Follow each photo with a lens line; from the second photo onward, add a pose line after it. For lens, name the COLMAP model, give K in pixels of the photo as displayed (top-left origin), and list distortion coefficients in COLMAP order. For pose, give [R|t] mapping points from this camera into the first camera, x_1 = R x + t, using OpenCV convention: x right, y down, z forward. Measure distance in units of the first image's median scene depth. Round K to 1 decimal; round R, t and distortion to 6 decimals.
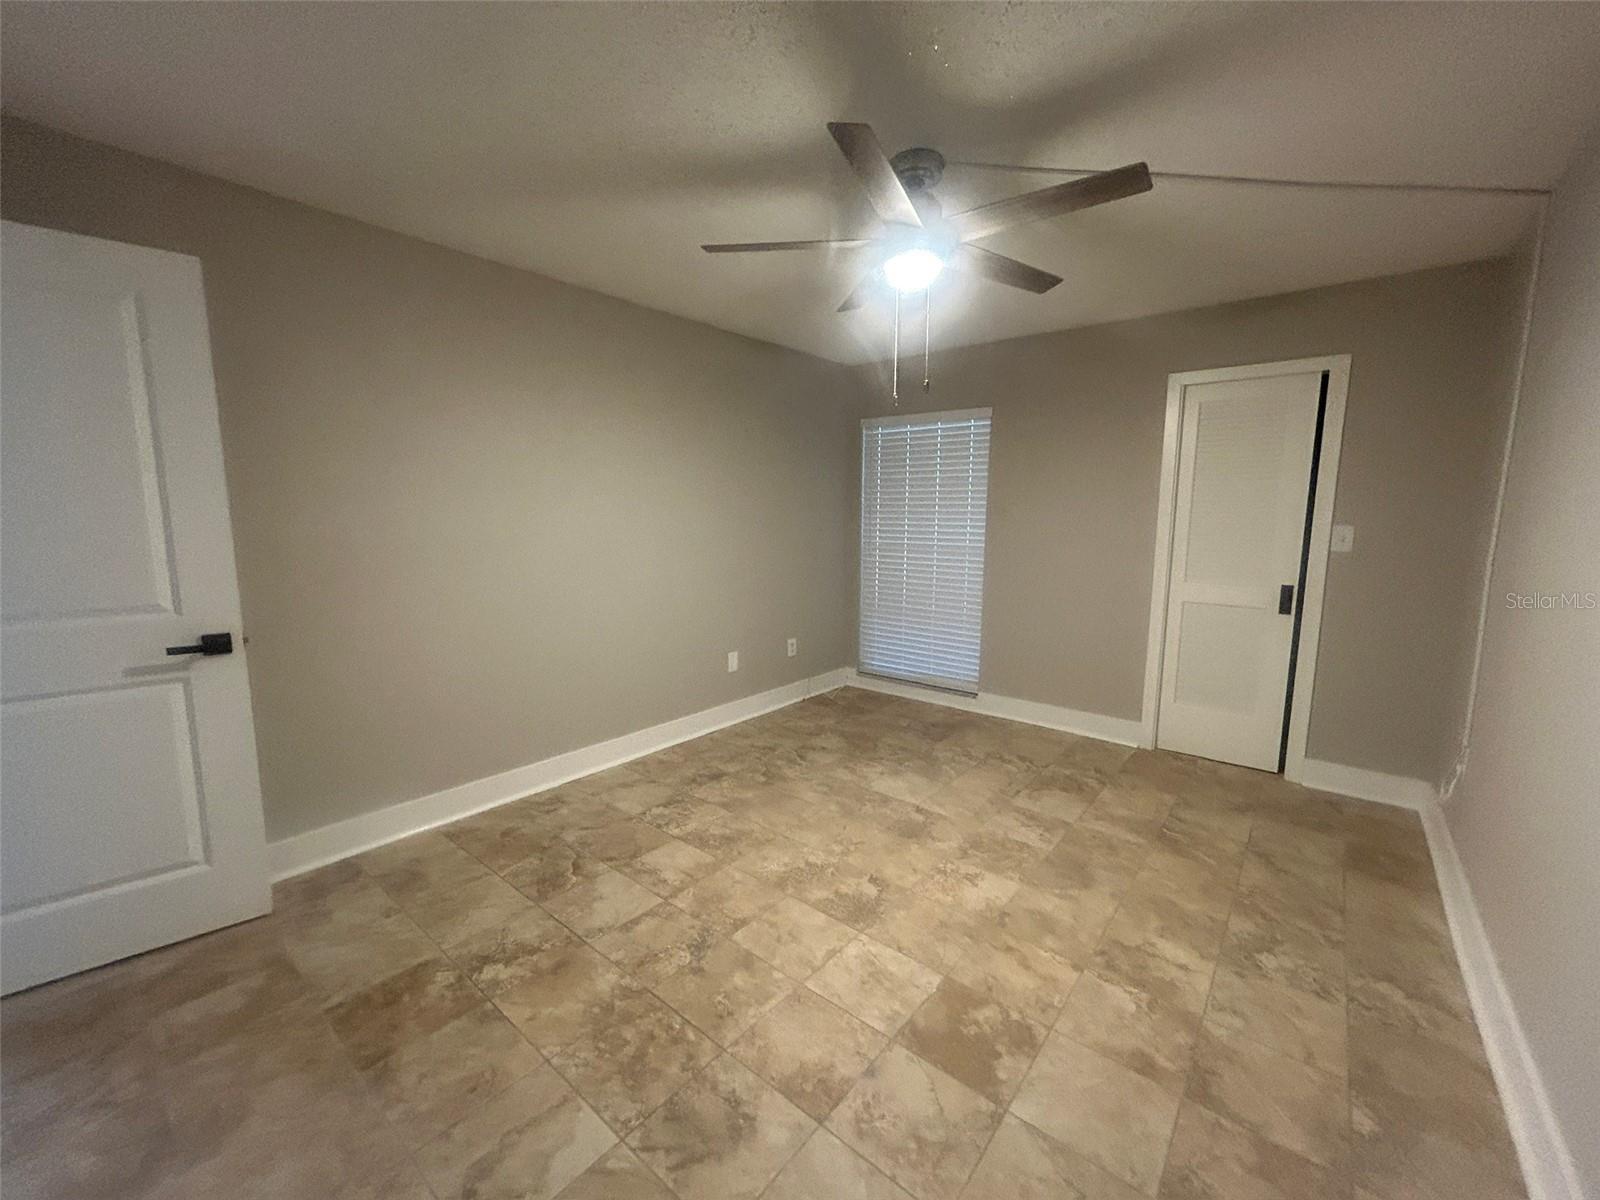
lens RADIAL K [[640.2, 0, 801.8], [0, 640.2, 601.5], [0, 0, 1]] dist [-0.000148, 0.000531]
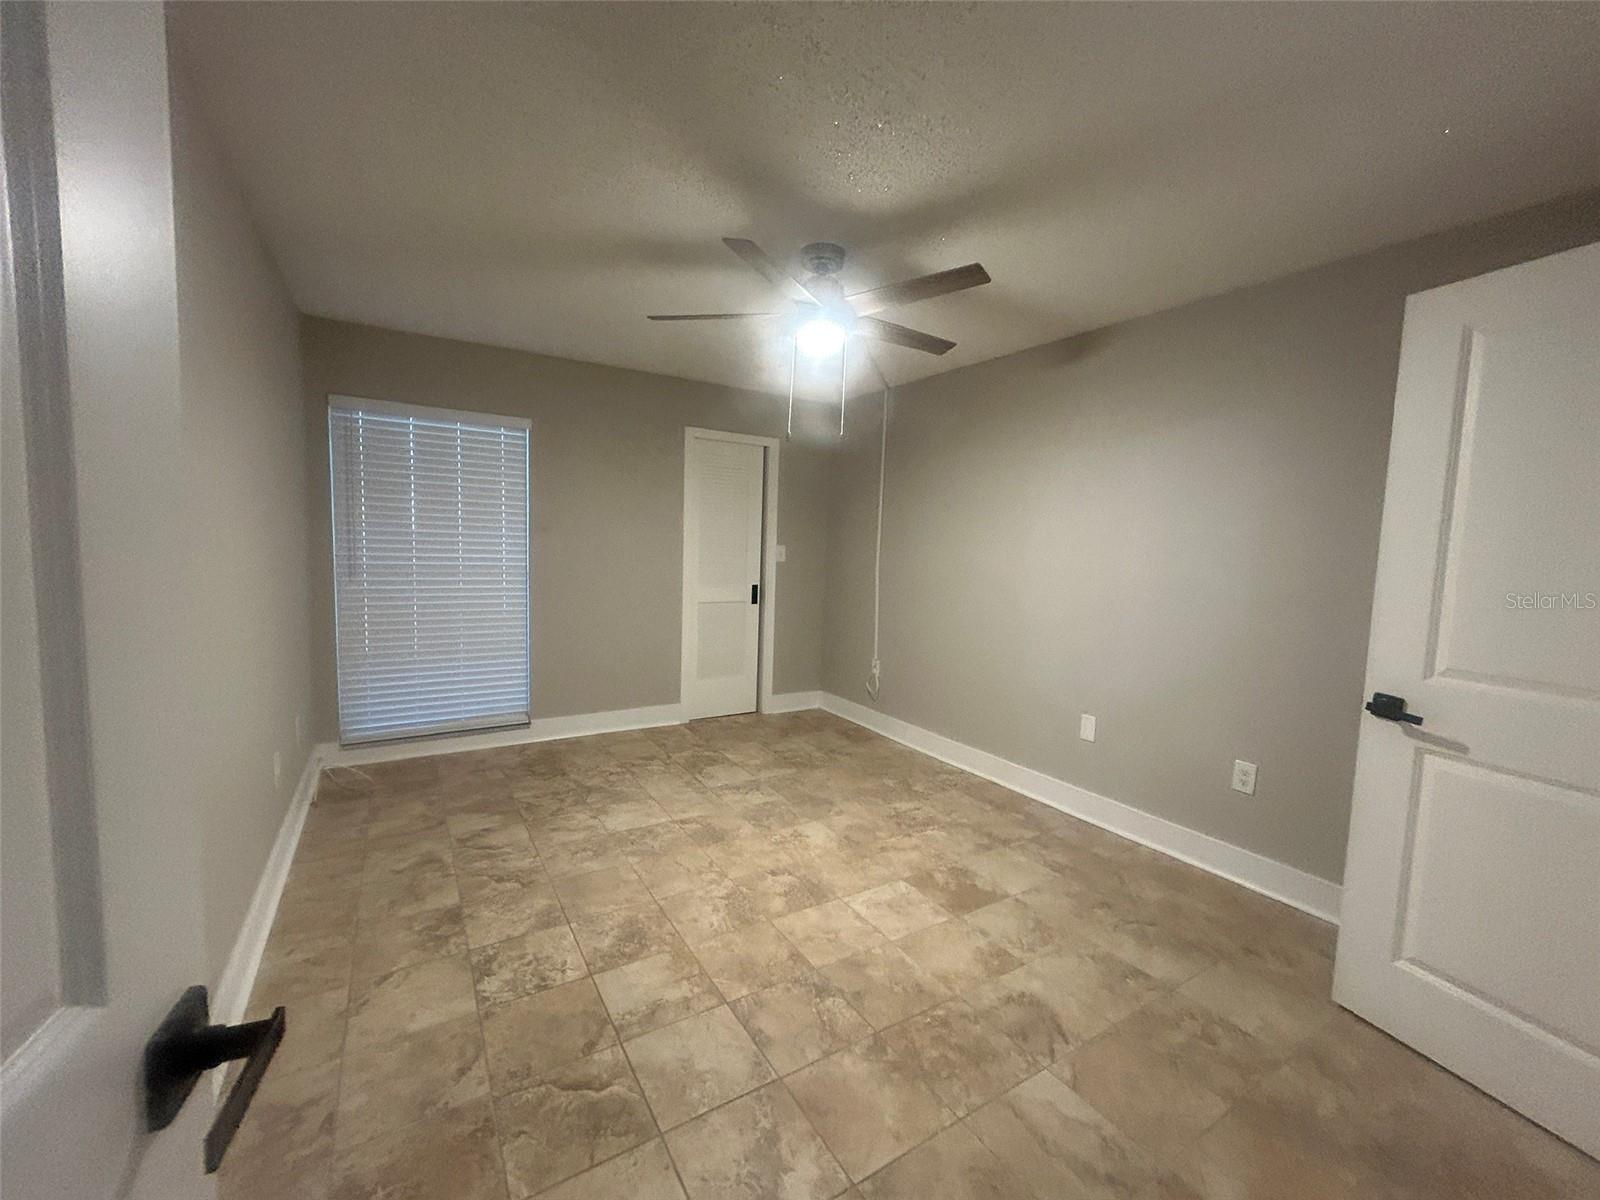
lens RADIAL K [[640.2, 0, 801.8], [0, 640.2, 601.5], [0, 0, 1]] dist [-0.000148, 0.000531]
pose [[0.324322, -0.082773, 0.942318, -0.688572], [0.102266, 0.993394, 0.052062, -0.058929], [-0.940403, 0.079483, 0.330644, 0.450543]]
